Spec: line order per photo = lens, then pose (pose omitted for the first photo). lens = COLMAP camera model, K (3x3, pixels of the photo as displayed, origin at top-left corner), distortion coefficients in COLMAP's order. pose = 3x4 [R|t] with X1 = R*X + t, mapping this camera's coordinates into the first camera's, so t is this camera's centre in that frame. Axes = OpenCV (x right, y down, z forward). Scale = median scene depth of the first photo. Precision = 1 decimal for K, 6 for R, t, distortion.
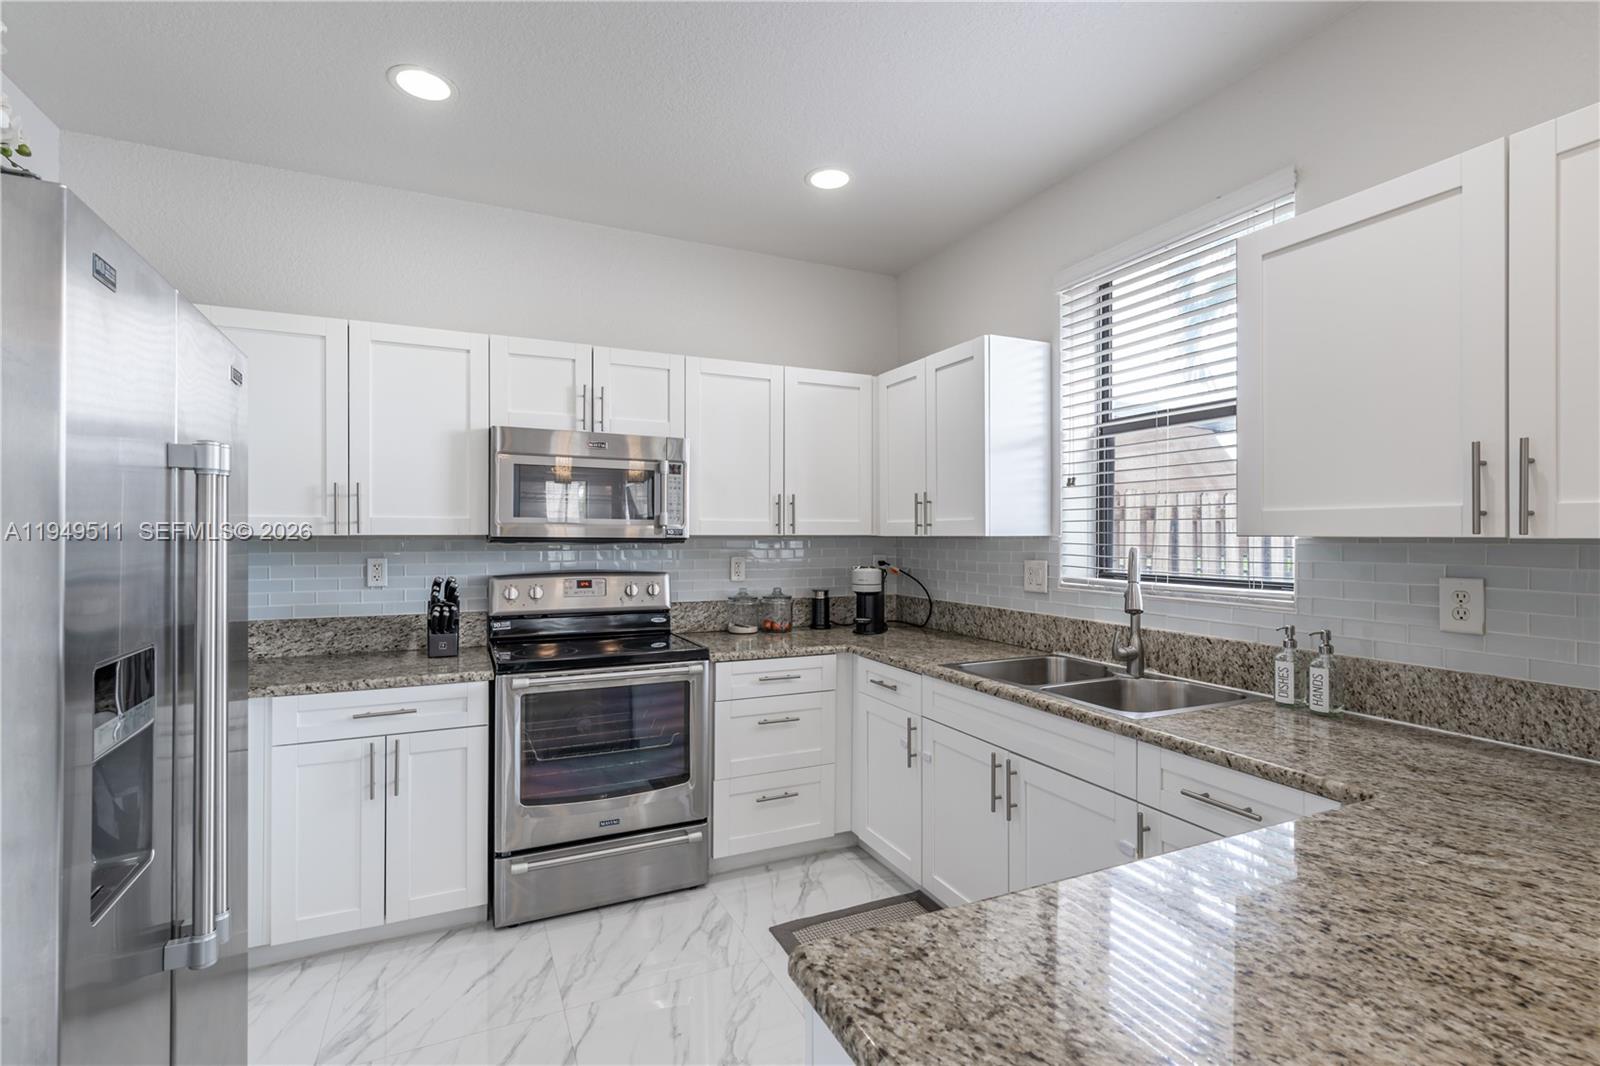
lens RADIAL K [[734.7, 0, 800.0], [0, 734.7, 533.0], [0, 0, 1]] dist [0.000302, -0.000171]
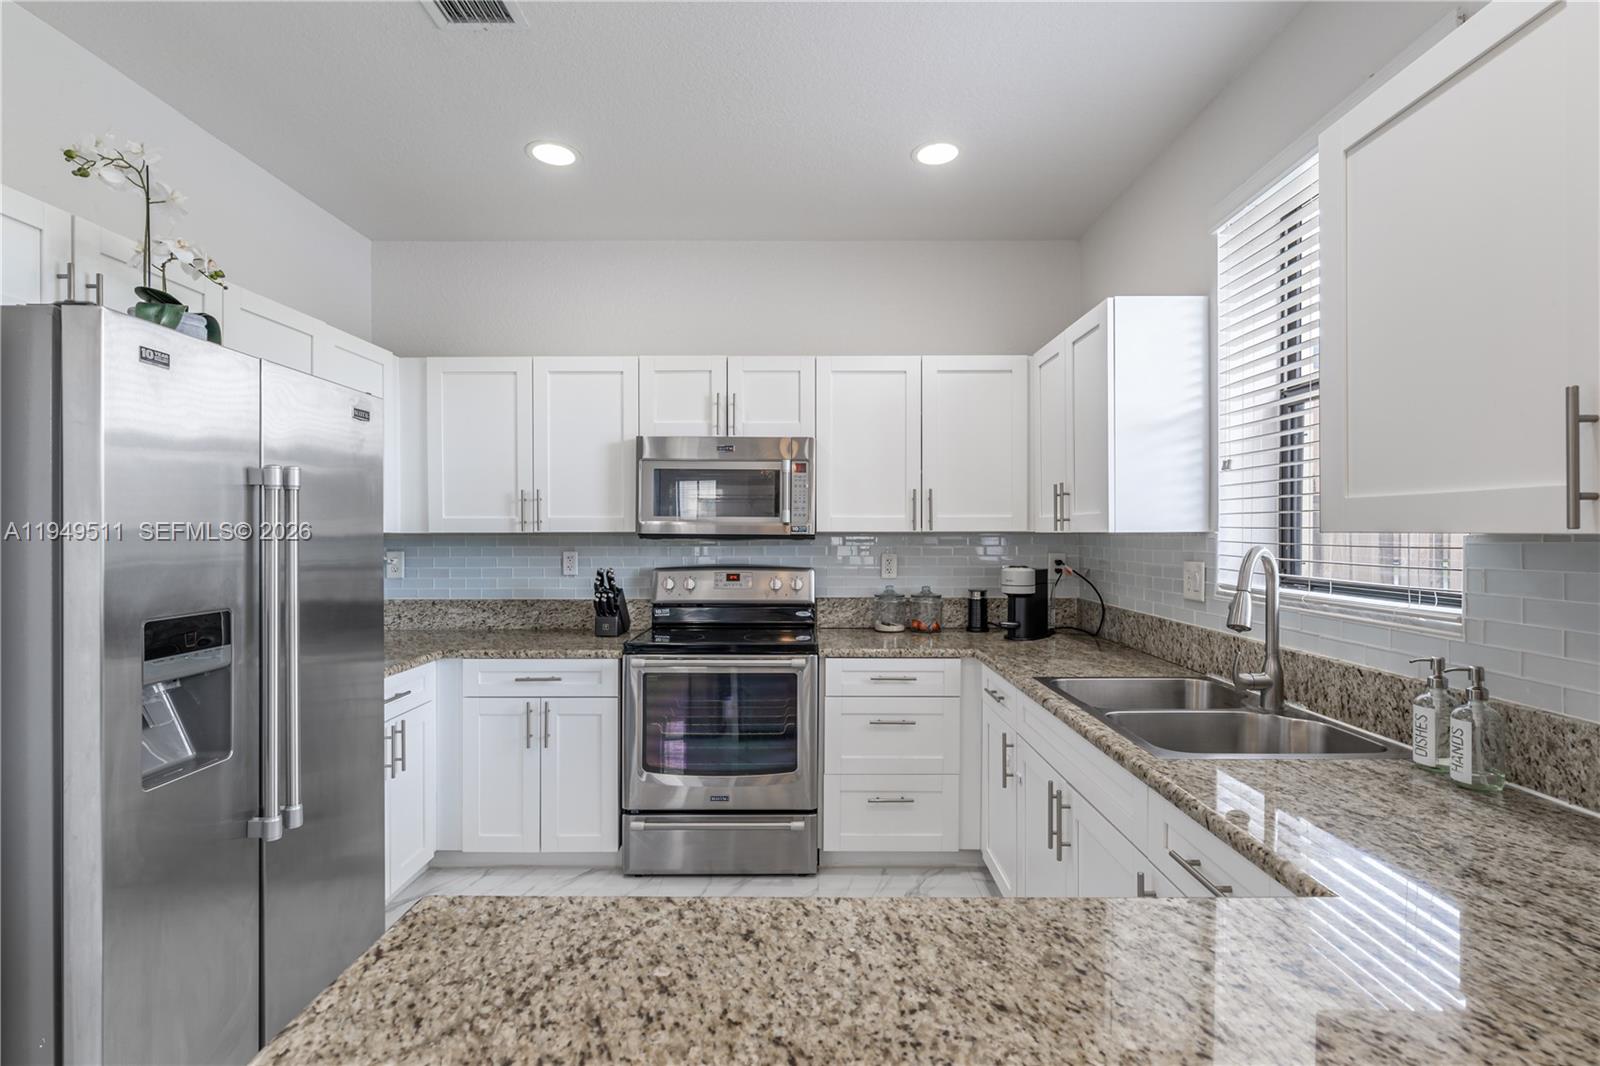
lens RADIAL K [[743.0, 0, 800.0], [0, 743.0, 533.0], [0, 0, 1]] dist [-0.003690, -0.000856]
pose [[0.905694, -0.001092, -0.423930, 0.288076], [0.003052, 0.999988, 0.003946, 0.000403], [0.423920, -0.004868, 0.905686, 0.060378]]
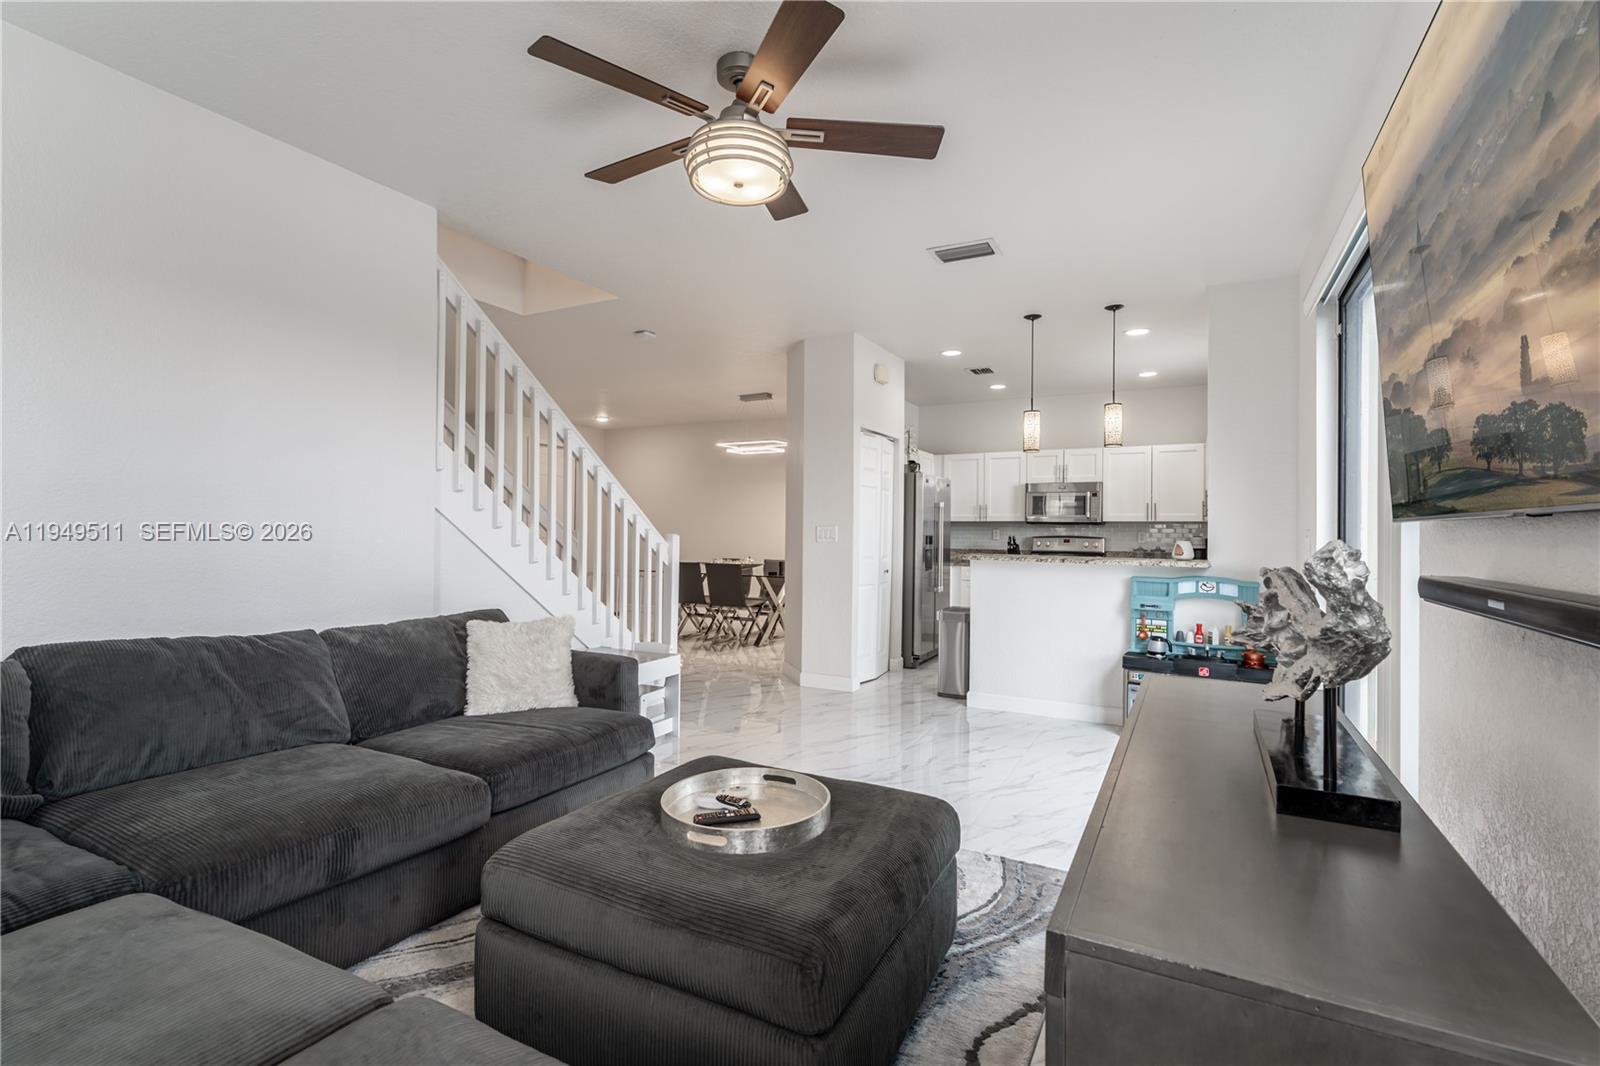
lens RADIAL K [[734.7, 0, 800.0], [0, 734.7, 533.0], [0, 0, 1]] dist [0.000302, -0.000171]
pose [[0.589575, 0.011088, -0.807637, 1.342756], [-0.002449, 0.999926, 0.011939, 0.016157], [0.807710, -0.005061, 0.589559, -1.368698]]
